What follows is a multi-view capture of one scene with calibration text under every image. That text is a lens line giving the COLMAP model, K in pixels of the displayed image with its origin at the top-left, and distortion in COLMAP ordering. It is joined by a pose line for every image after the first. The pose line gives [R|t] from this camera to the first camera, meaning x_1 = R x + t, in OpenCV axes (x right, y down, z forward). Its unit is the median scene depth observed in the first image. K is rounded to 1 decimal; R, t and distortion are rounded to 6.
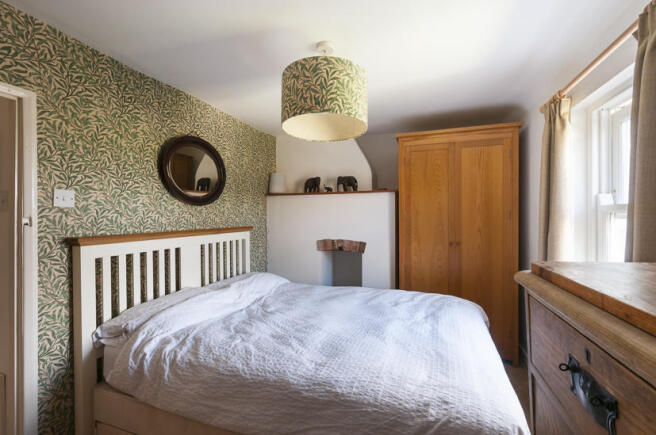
lens RADIAL K [[286.0, 0, 331.6], [0, 286.0, 216.9], [0, 0, 1]] dist [0.003912, -0.000709]
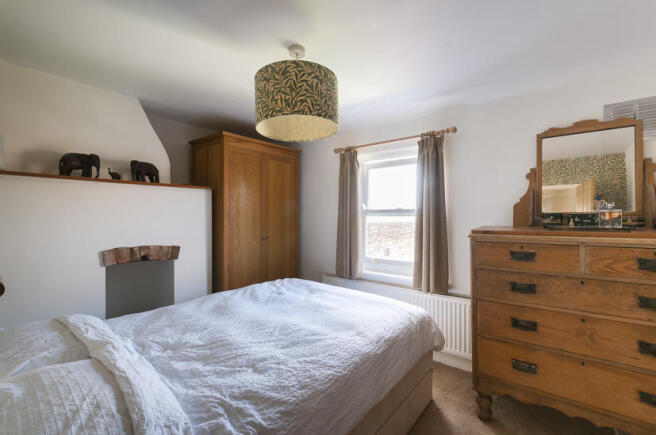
lens RADIAL K [[286.0, 0, 333.2], [0, 286.0, 217.7], [0, 0, 1]] dist [0.003912, -0.000709]
pose [[0.328788, -0.002850, 0.944399, -0.783887], [0.000930, 0.999996, 0.002694, 0.006576], [-0.944403, -0.000008, 0.328790, 0.441069]]
